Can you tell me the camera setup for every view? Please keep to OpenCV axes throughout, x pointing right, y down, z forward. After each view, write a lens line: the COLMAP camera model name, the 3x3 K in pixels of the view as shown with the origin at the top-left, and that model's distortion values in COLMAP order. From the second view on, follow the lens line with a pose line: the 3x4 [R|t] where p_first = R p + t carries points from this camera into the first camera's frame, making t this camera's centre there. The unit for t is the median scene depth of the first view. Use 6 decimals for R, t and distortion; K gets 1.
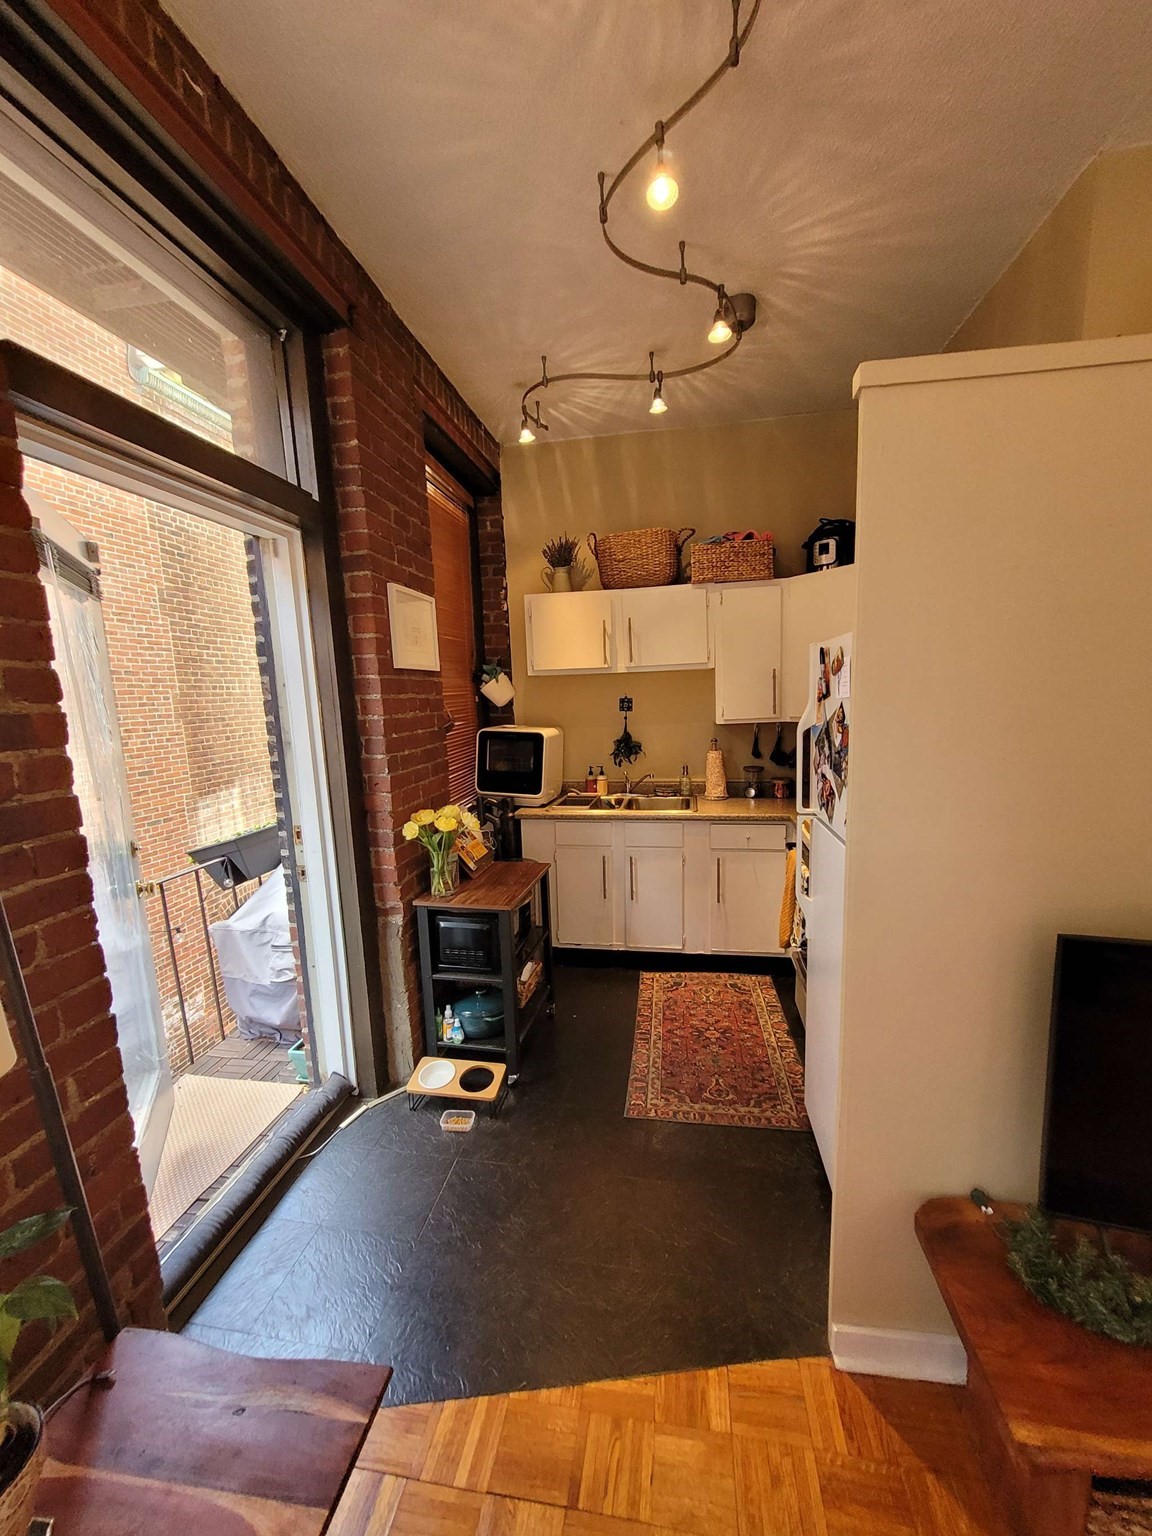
lens RADIAL K [[602.1, 0, 586.4], [0, 602.1, 780.9], [0, 0, 1]] dist [0.001912, -0.000650]
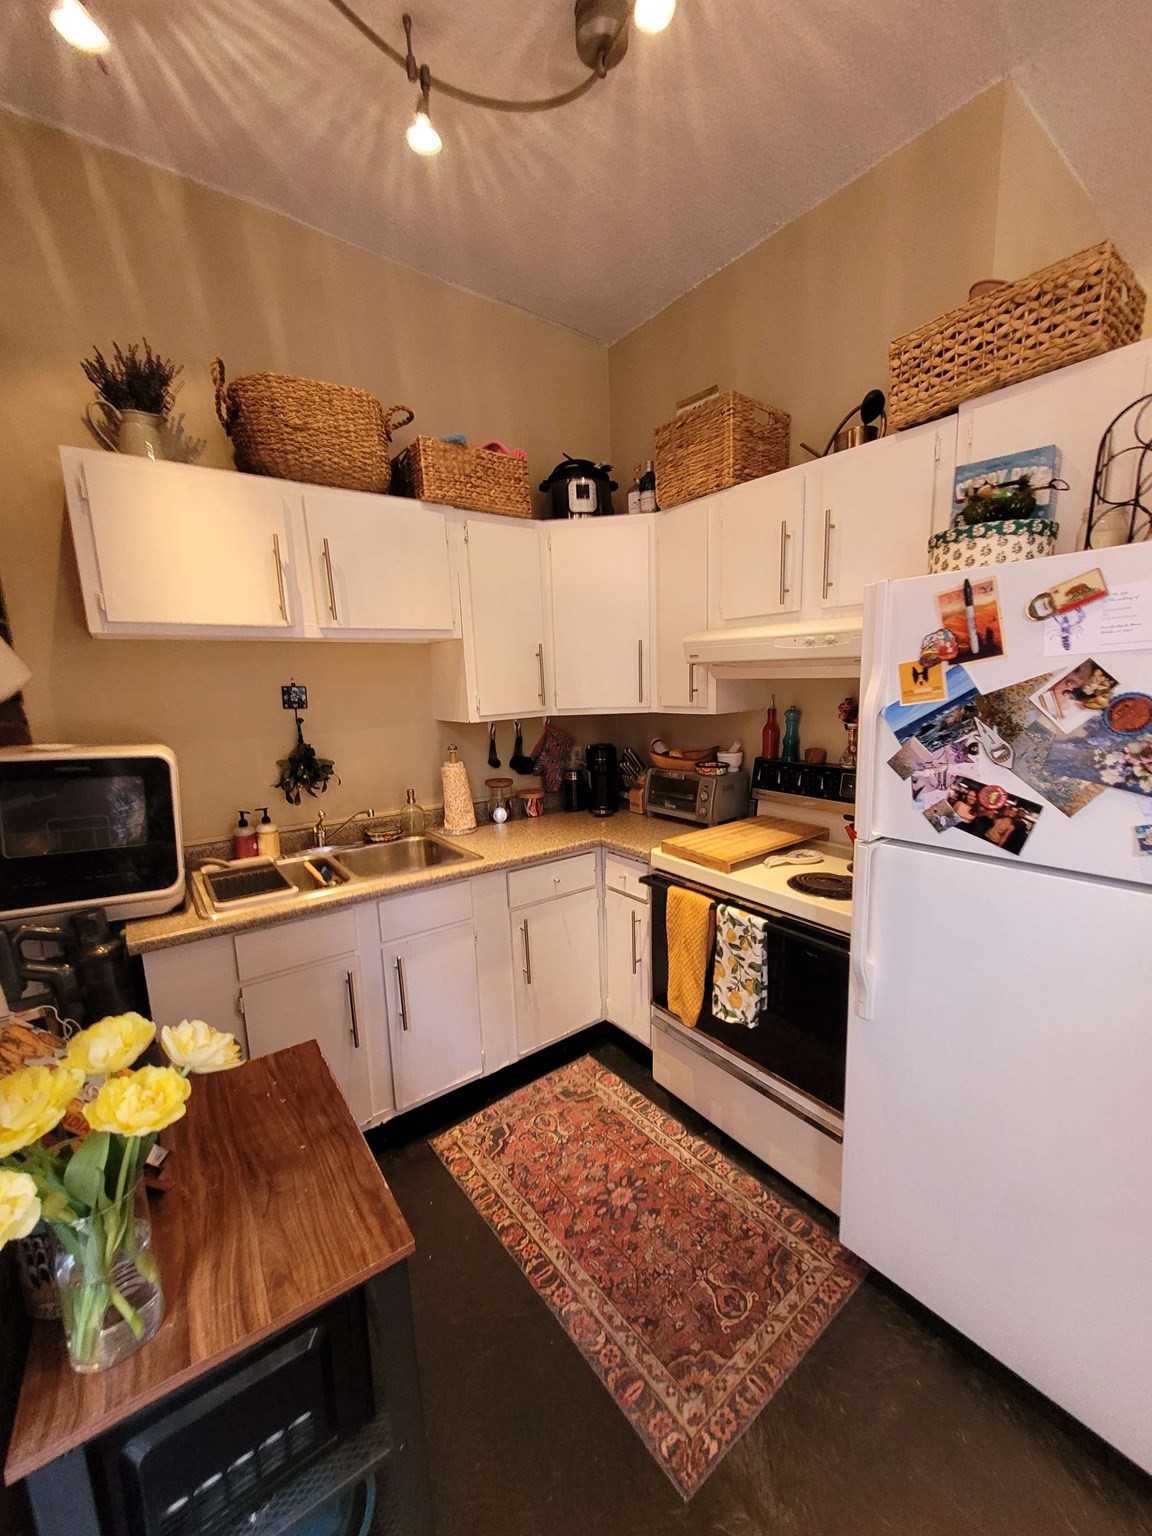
lens RADIAL K [[602.1, 0, 585.9], [0, 602.1, 781.5], [0, 0, 1]] dist [0.001912, -0.000650]
pose [[0.684276, -0.110181, 0.720851, -0.189948], [0.111556, 0.992700, 0.045838, -0.046134], [-0.720640, 0.049050, 0.691572, 0.447750]]
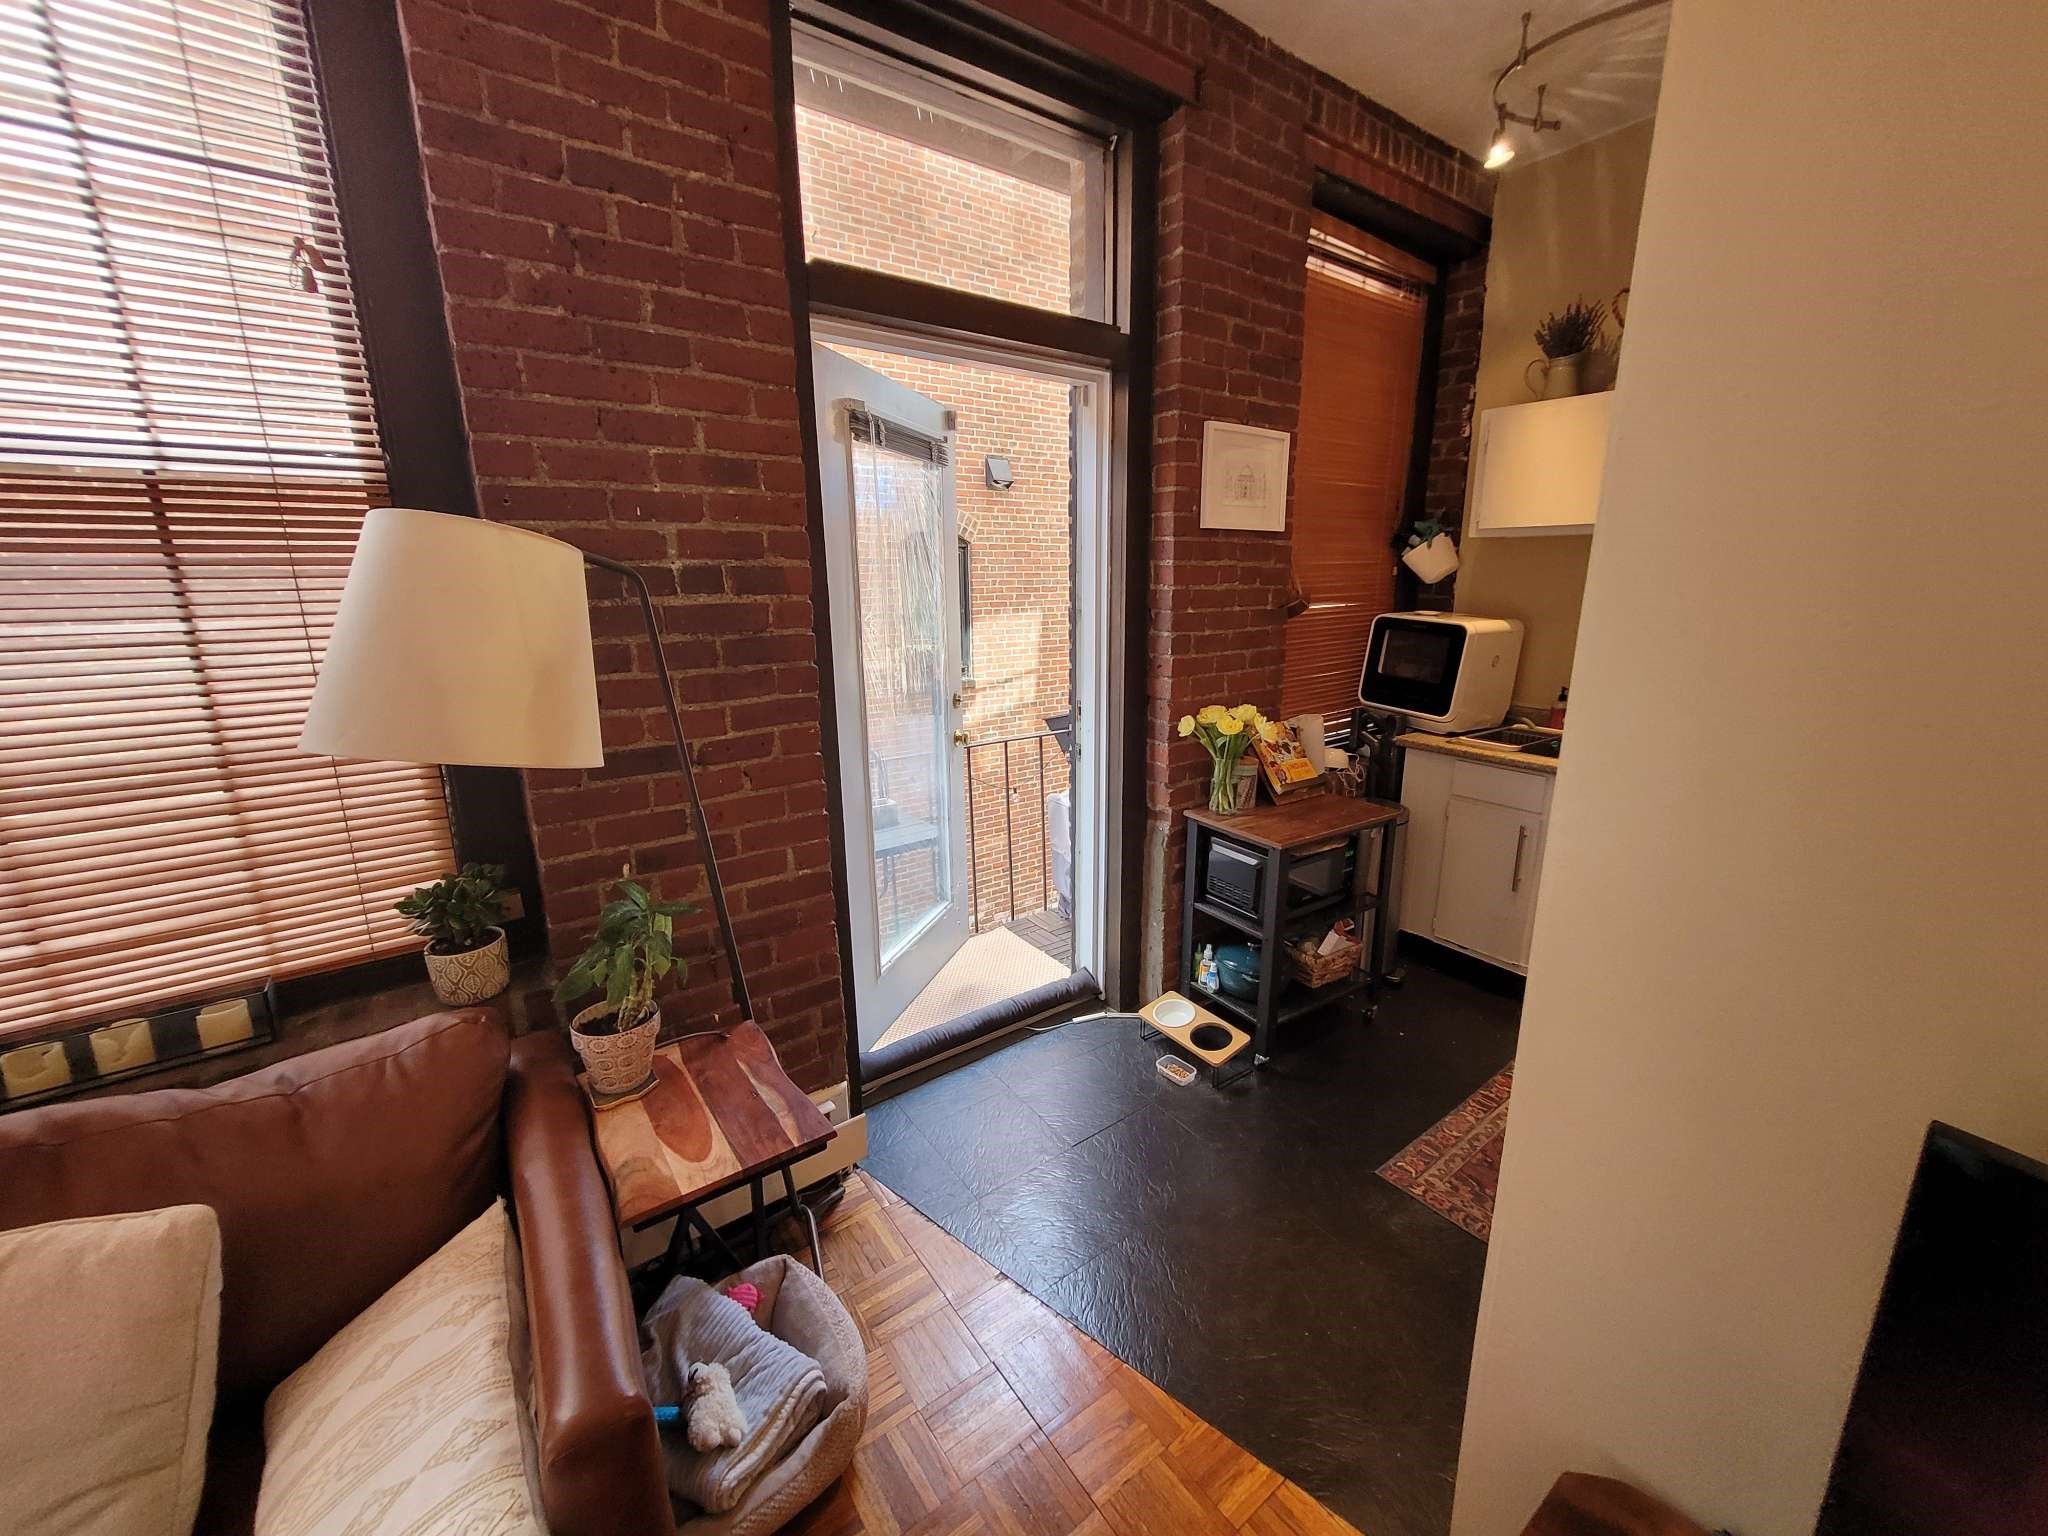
lens RADIAL K [[802.8, 0, 1039.2], [0, 802.8, 755.0], [0, 0, 1]] dist [0.001912, -0.000650]
pose [[0.712302, 0.184538, -0.677179, 0.216908], [-0.121337, 0.982667, 0.140156, -0.006573], [0.691306, -0.017667, 0.722346, 0.033895]]
